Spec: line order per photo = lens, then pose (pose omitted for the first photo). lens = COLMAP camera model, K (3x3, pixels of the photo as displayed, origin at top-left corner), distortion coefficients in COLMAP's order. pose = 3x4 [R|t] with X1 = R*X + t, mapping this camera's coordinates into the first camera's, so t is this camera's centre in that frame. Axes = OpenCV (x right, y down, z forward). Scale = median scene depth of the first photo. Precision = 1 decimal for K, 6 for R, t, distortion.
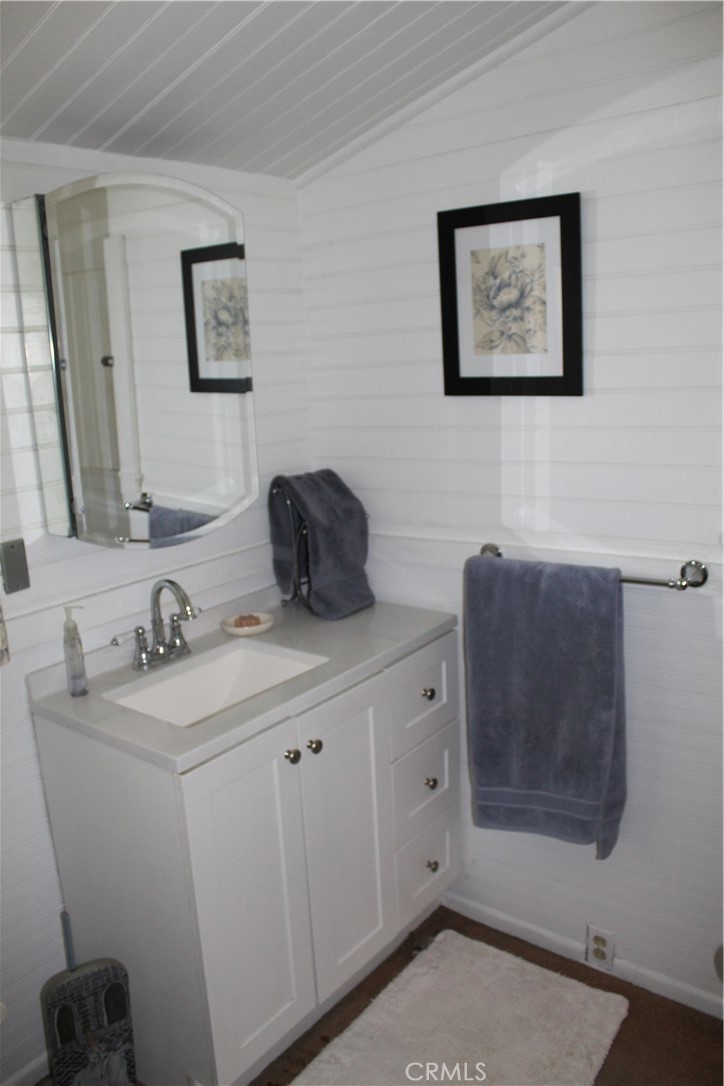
lens RADIAL K [[914.5, 0, 366.0], [0, 914.5, 541.7], [0, 0, 1]] dist [-0.077535, 0.067511]
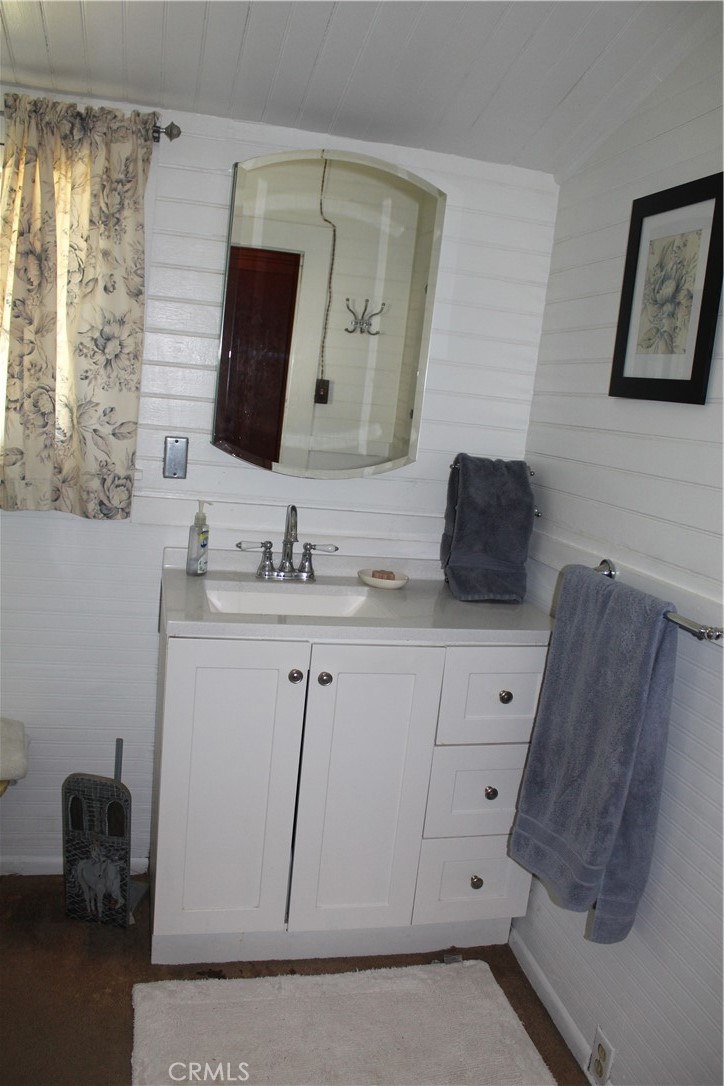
lens RADIAL K [[914.5, 0, 366.4], [0, 914.5, 542.5], [0, 0, 1]] dist [-0.077535, 0.067511]
pose [[0.769650, 0.240755, -0.591335, 0.515513], [-0.280343, 0.959553, 0.025791, 0.030746], [0.573626, 0.145927, 0.806014, 0.143034]]
